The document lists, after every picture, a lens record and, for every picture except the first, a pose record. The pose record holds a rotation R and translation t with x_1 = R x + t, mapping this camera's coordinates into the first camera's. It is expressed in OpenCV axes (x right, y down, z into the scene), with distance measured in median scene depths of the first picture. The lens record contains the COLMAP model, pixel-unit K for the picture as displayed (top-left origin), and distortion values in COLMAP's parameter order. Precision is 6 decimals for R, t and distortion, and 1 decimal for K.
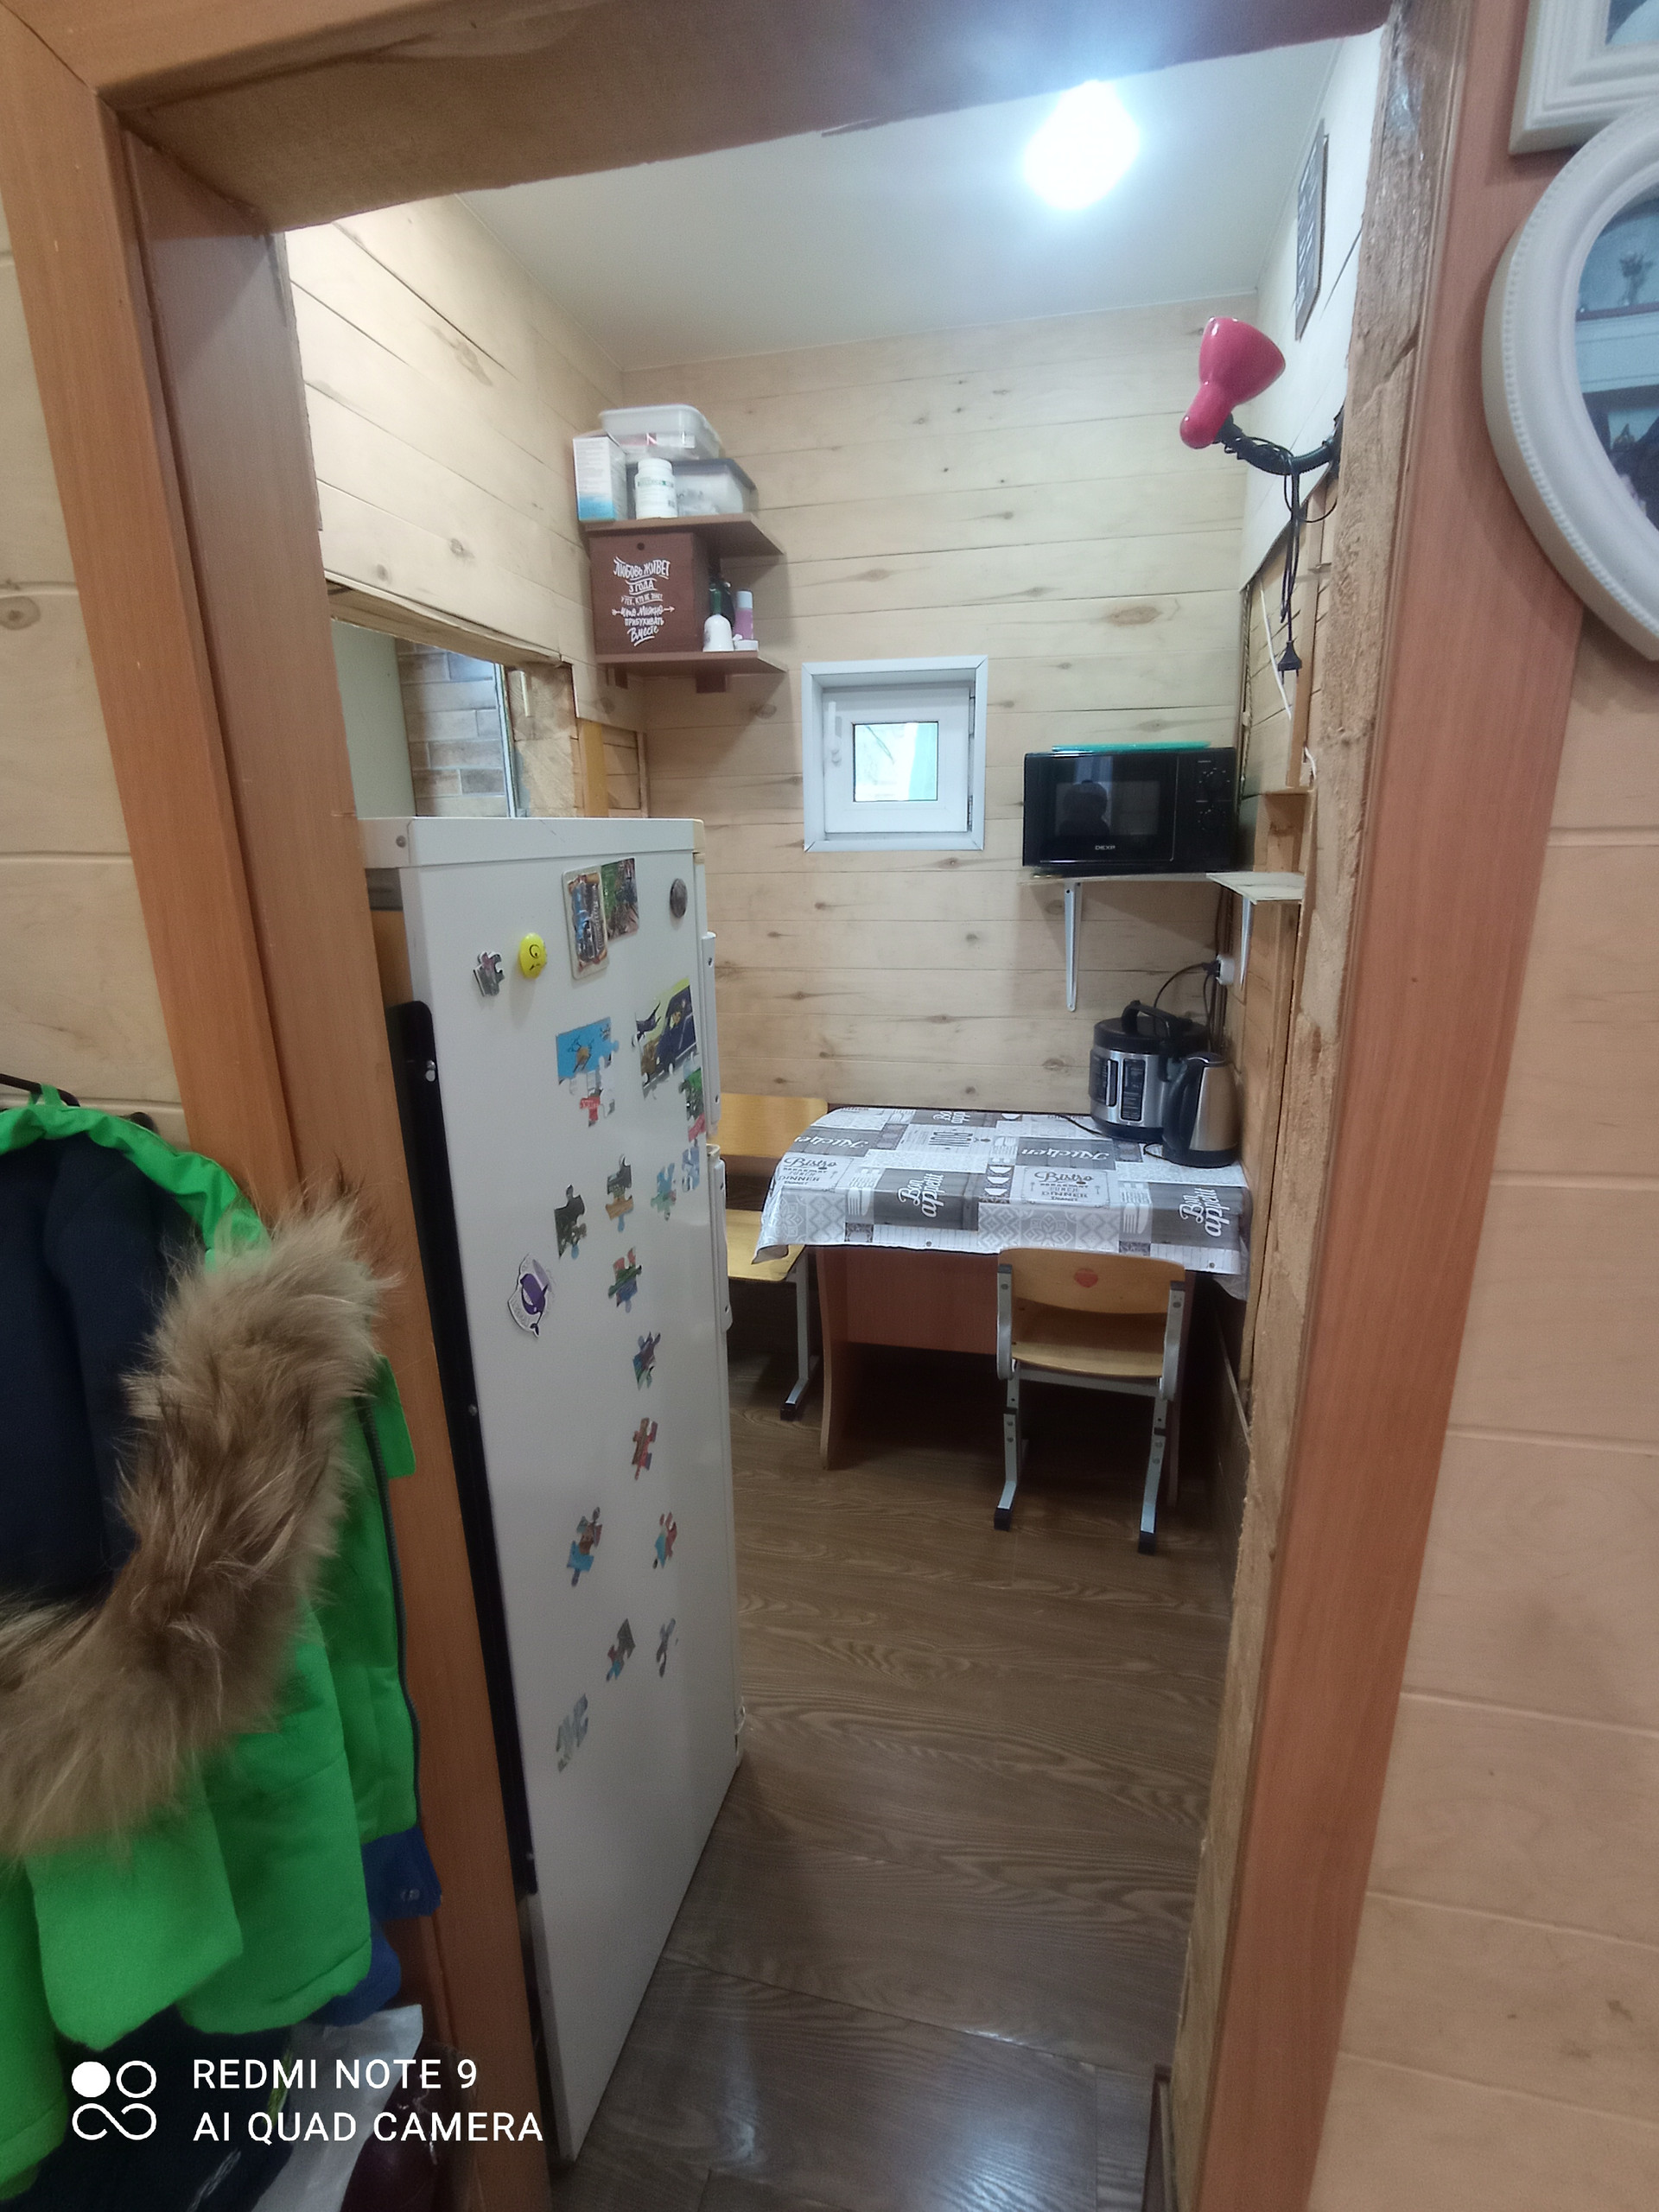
lens RADIAL K [[1008.1, 0, 845.4], [0, 1008.1, 1096.5], [0, 0, 1]] dist [-0.033076, 0.015043]
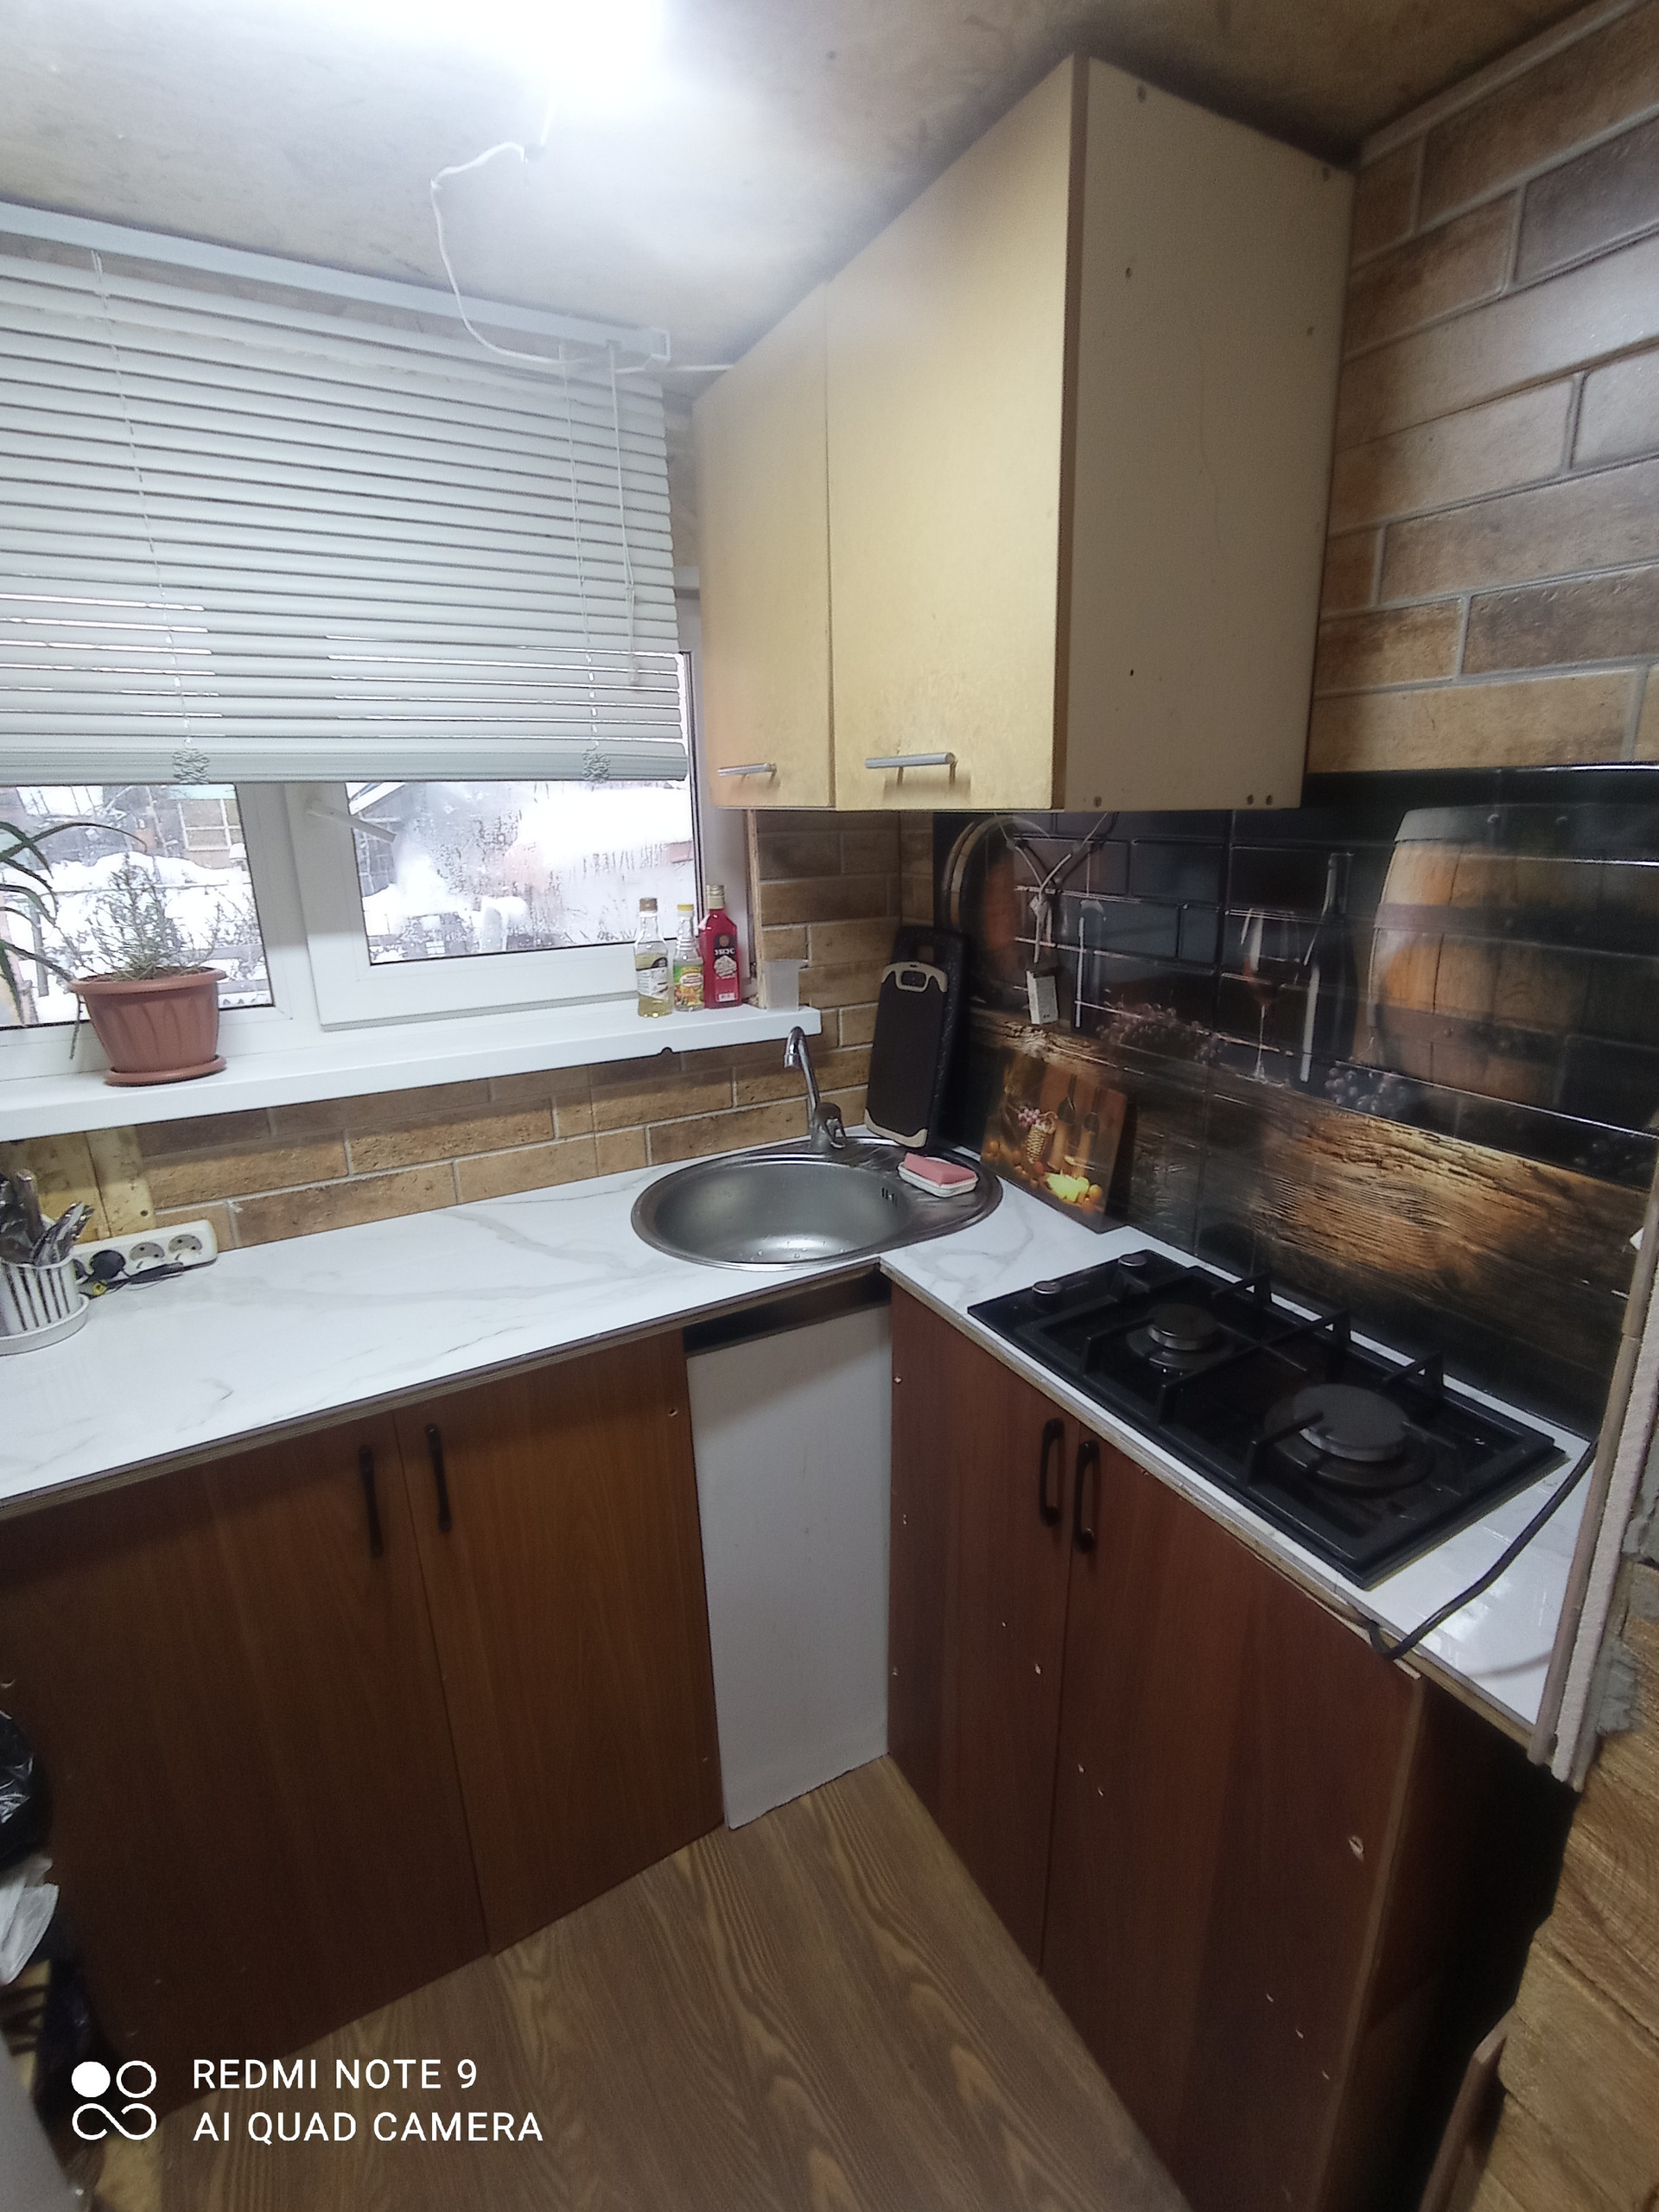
lens RADIAL K [[1008.1, 0, 851.3], [0, 1008.1, 1074.8], [0, 0, 1]] dist [-0.033076, 0.015043]
pose [[0.677189, 0.201286, -0.707742, -0.320076], [-0.178558, 0.978059, 0.107315, -0.213276], [0.713815, 0.053700, 0.698273, 0.782244]]
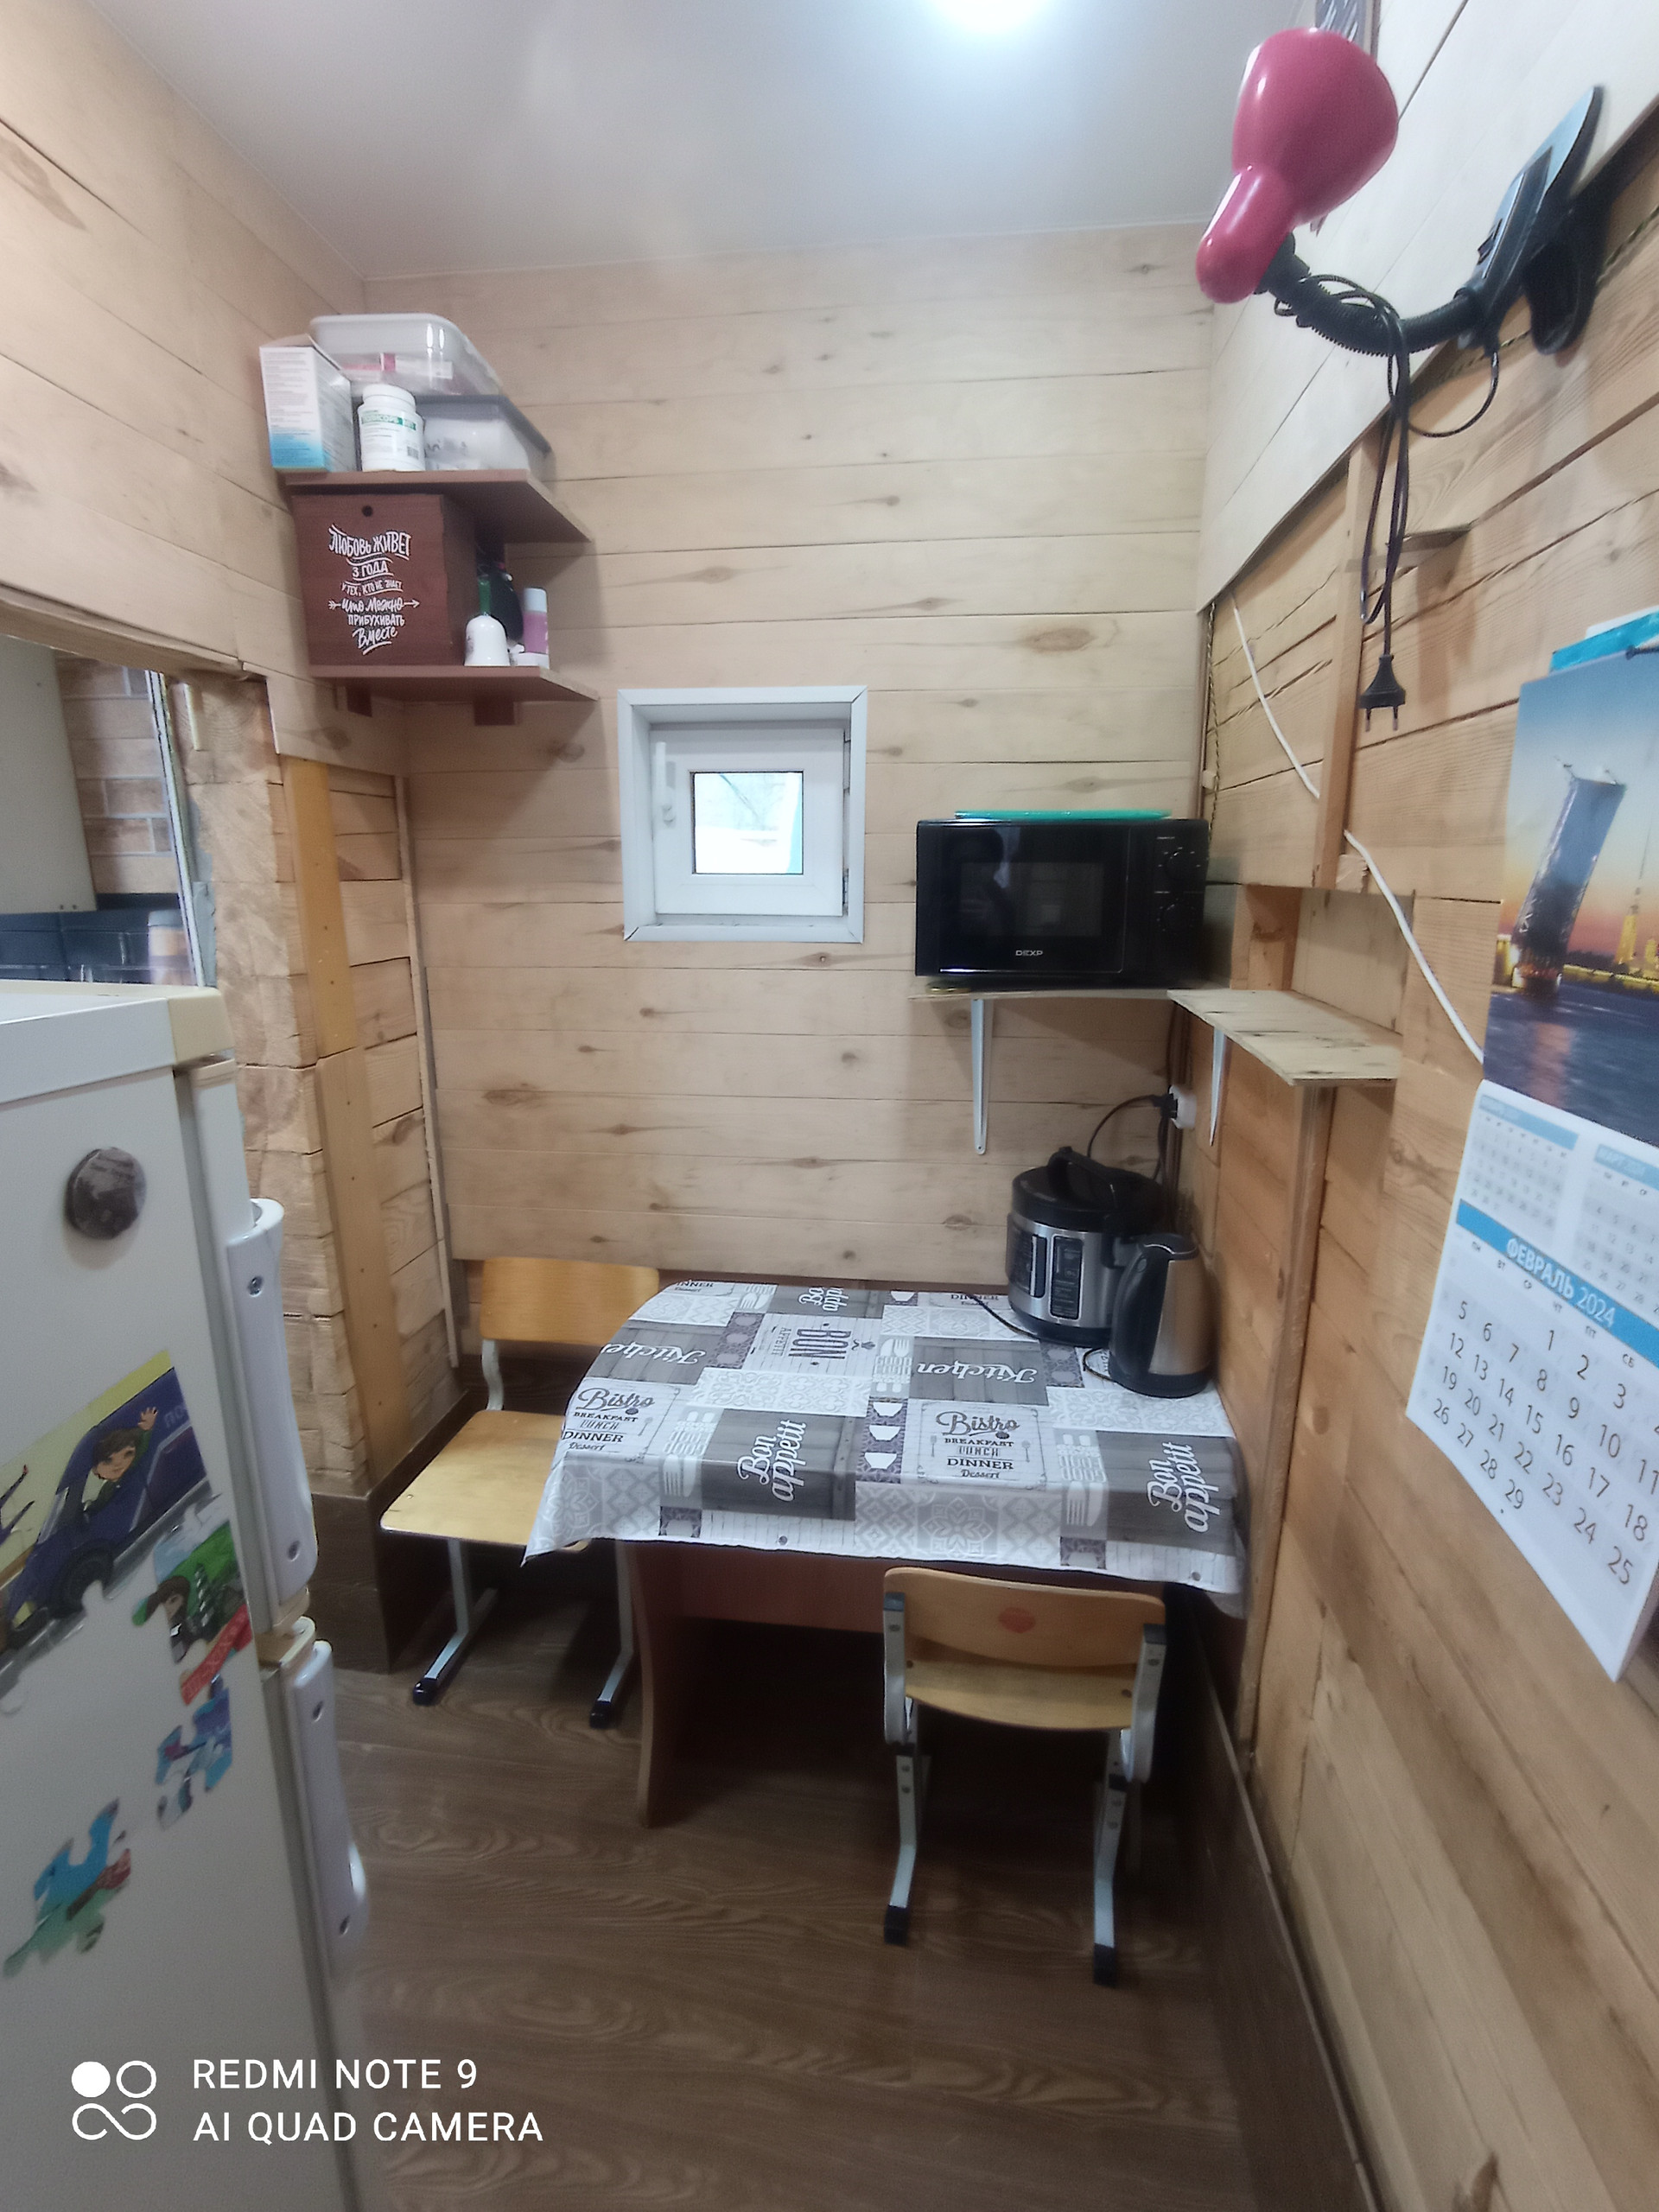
lens RADIAL K [[1008.1, 0, 840.9], [0, 1008.1, 1097.9], [0, 0, 1]] dist [-0.033076, 0.015043]
pose [[0.994916, -0.003469, 0.100649, 0.049912], [0.007245, 0.999282, -0.037177, -0.113612], [-0.100448, 0.037717, 0.994227, 0.289628]]
